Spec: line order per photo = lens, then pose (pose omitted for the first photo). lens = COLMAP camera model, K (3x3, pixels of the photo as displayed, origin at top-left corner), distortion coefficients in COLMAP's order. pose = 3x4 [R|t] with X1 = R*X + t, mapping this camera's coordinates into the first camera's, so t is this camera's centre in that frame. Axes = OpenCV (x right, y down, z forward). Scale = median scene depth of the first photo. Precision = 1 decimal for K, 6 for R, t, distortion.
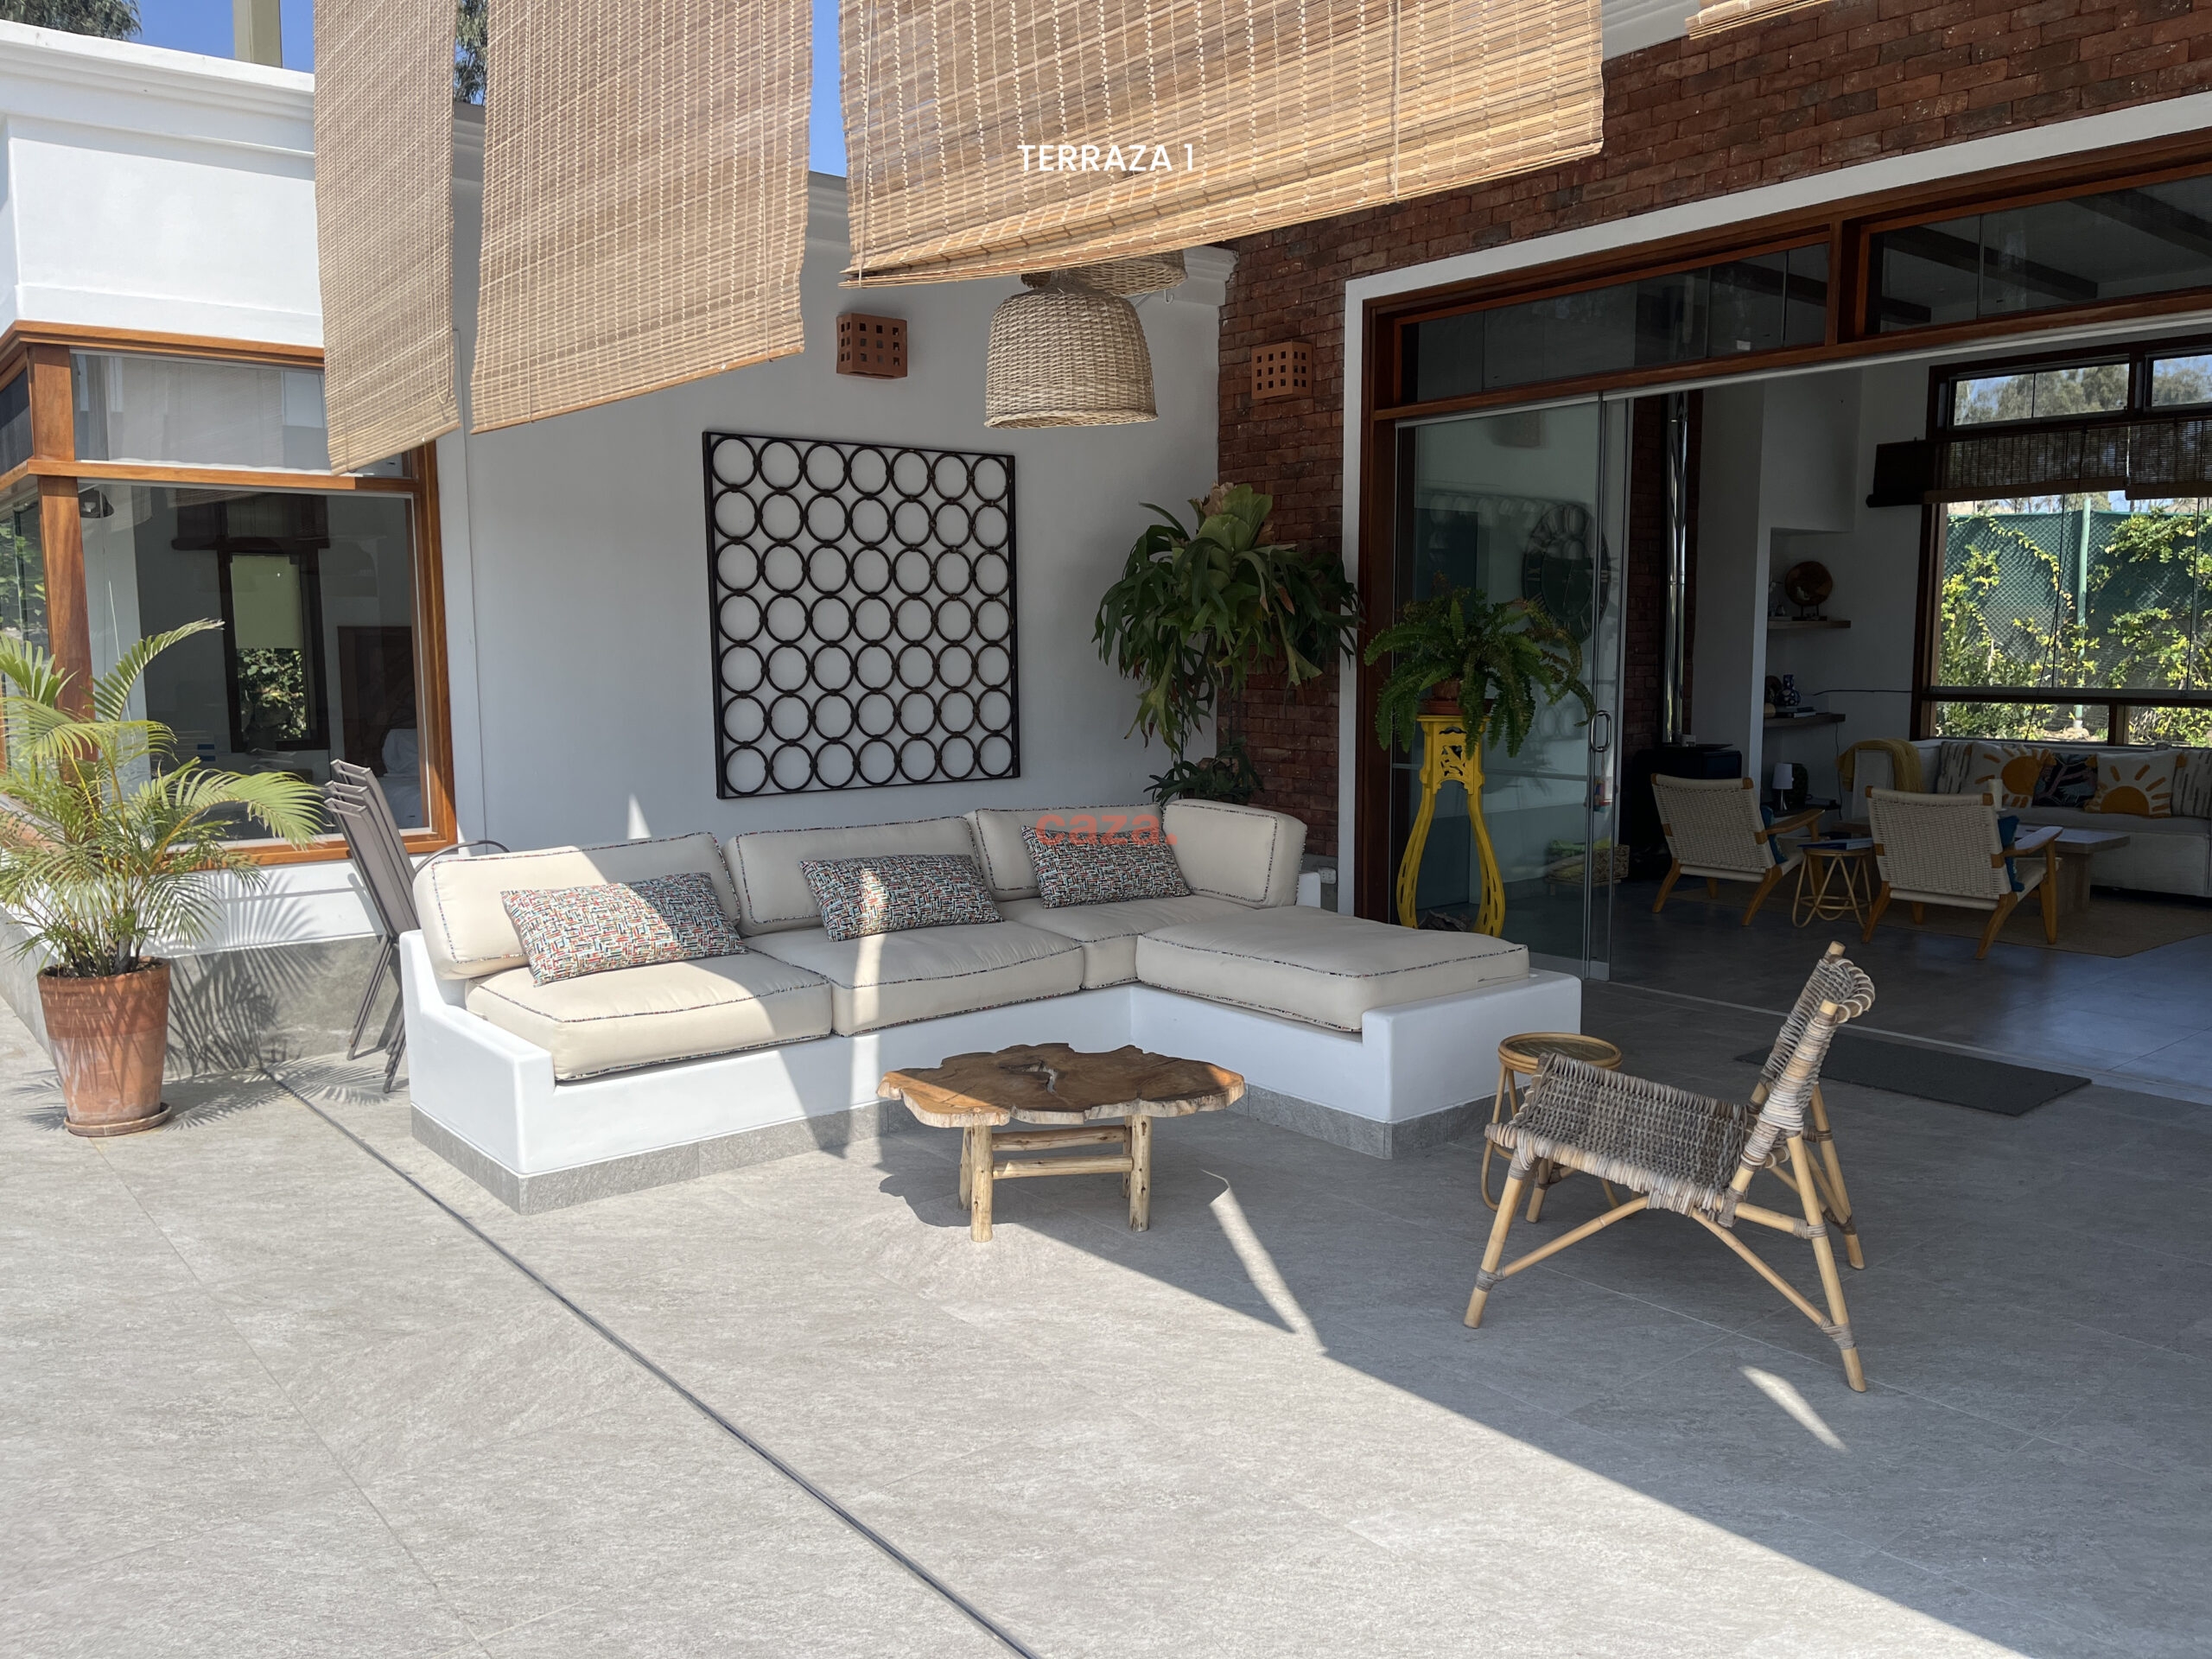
lens RADIAL K [[1671.9, 0, 1114.0], [0, 1671.9, 842.1], [0, 0, 1]] dist [0.043581, -0.051923]
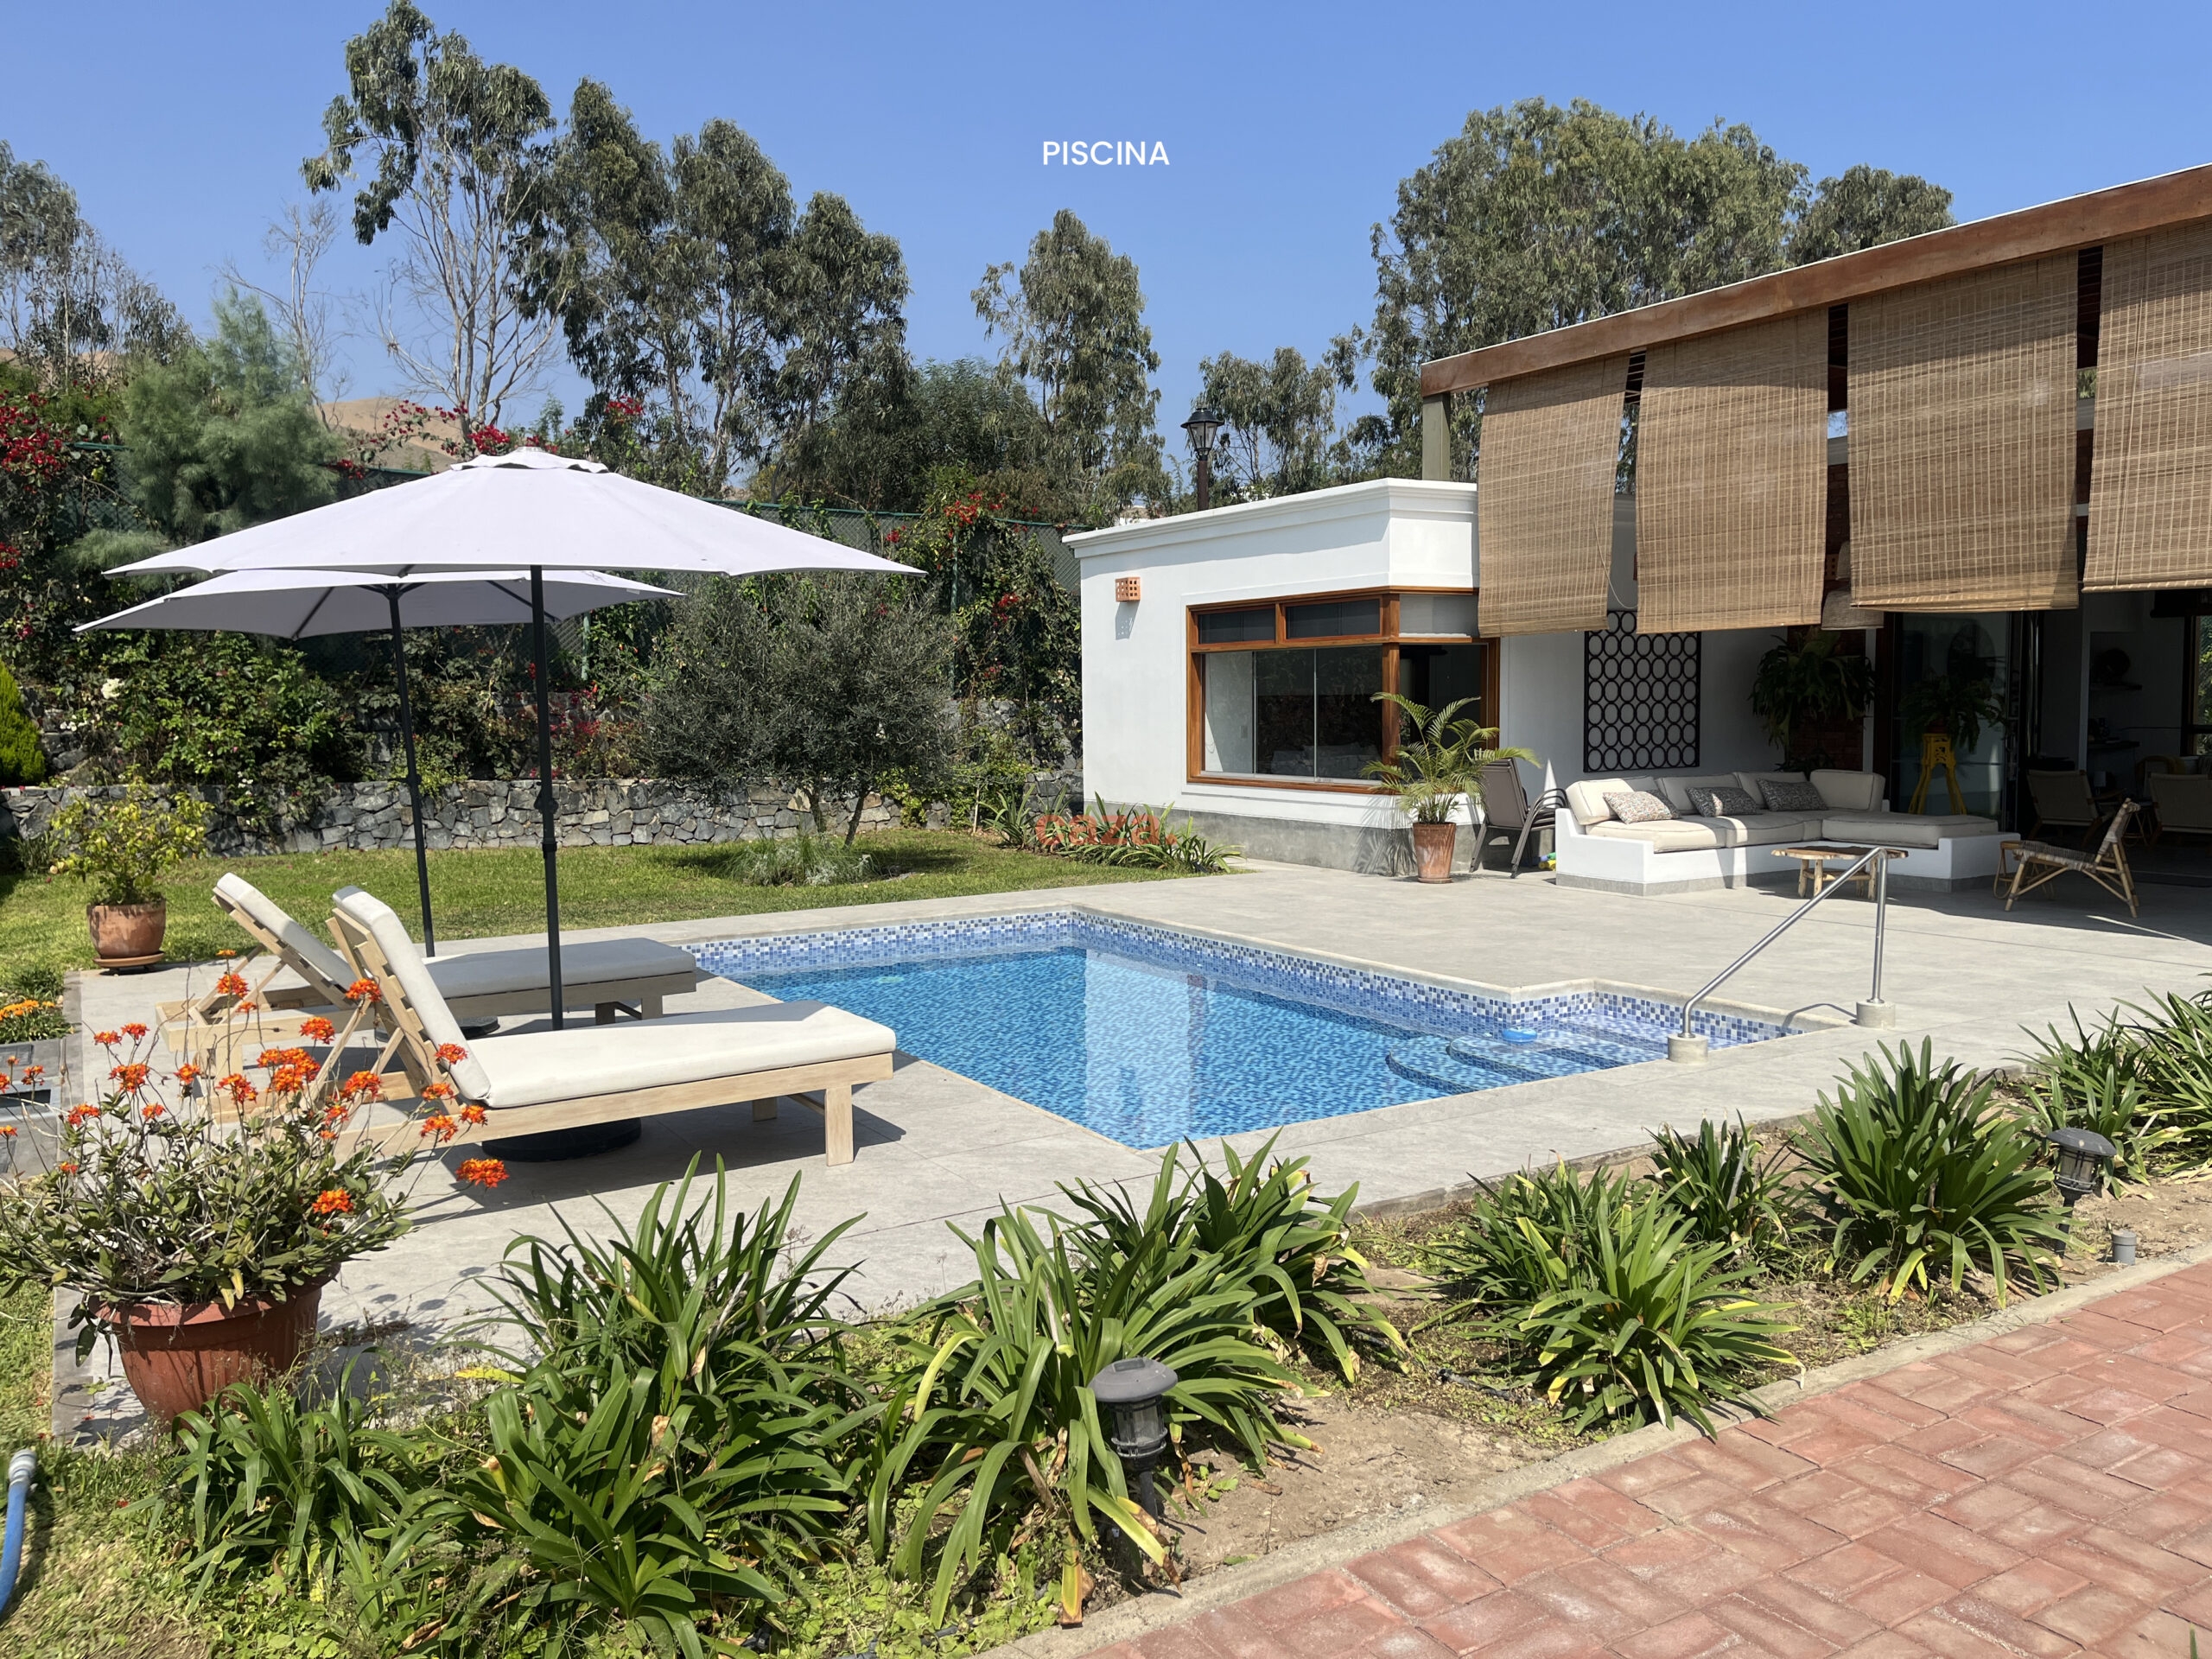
lens RADIAL K [[1671.9, 0, 1101.6], [0, 1671.9, 813.8], [0, 0, 1]] dist [0.043581, -0.051923]
pose [[0.988699, 0.002468, -0.149894, -0.392730], [-0.009918, 0.998751, -0.048973, 0.105866], [0.149586, 0.049906, 0.987488, -0.947093]]
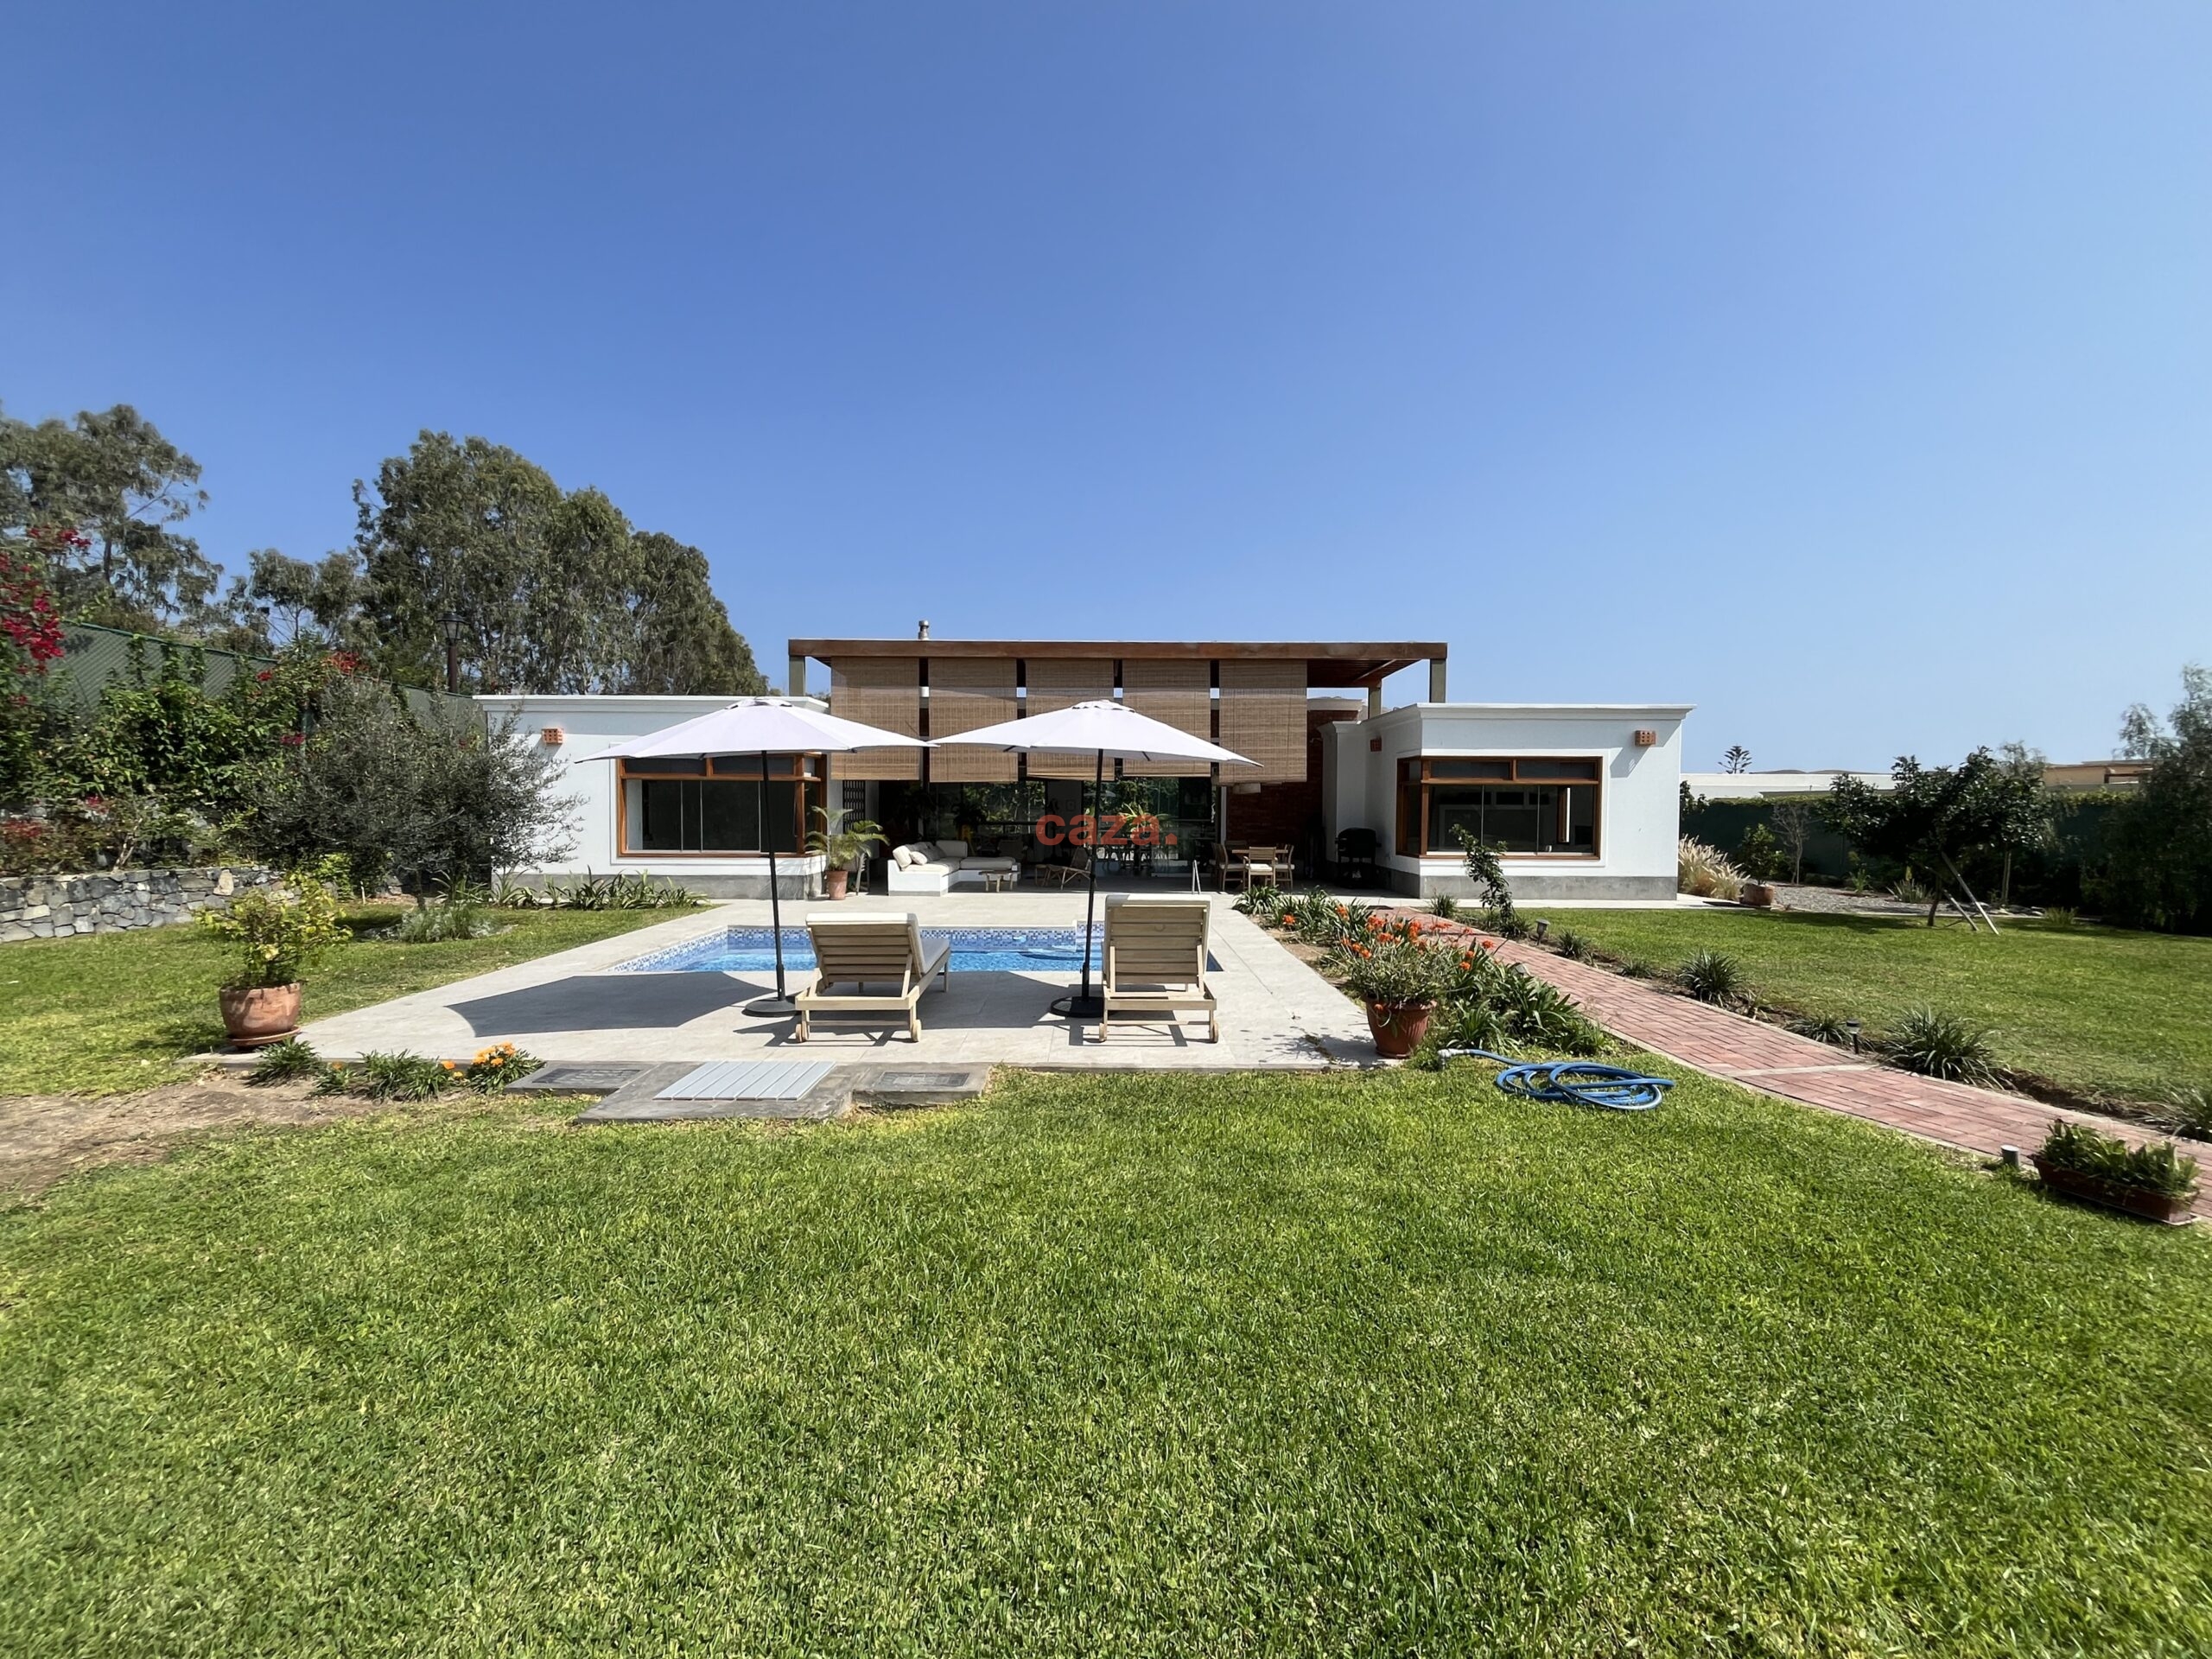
lens RADIAL K [[893.6, 0, 1109.5], [0, 893.6, 835.1], [0, 0, 1]] dist [-0.000530, -0.000140]
pose [[0.643023, -0.021493, 0.765545, -1.219525], [0.083934, 0.995563, -0.042549, 0.084662], [-0.761234, 0.091615, 0.641973, -0.841926]]
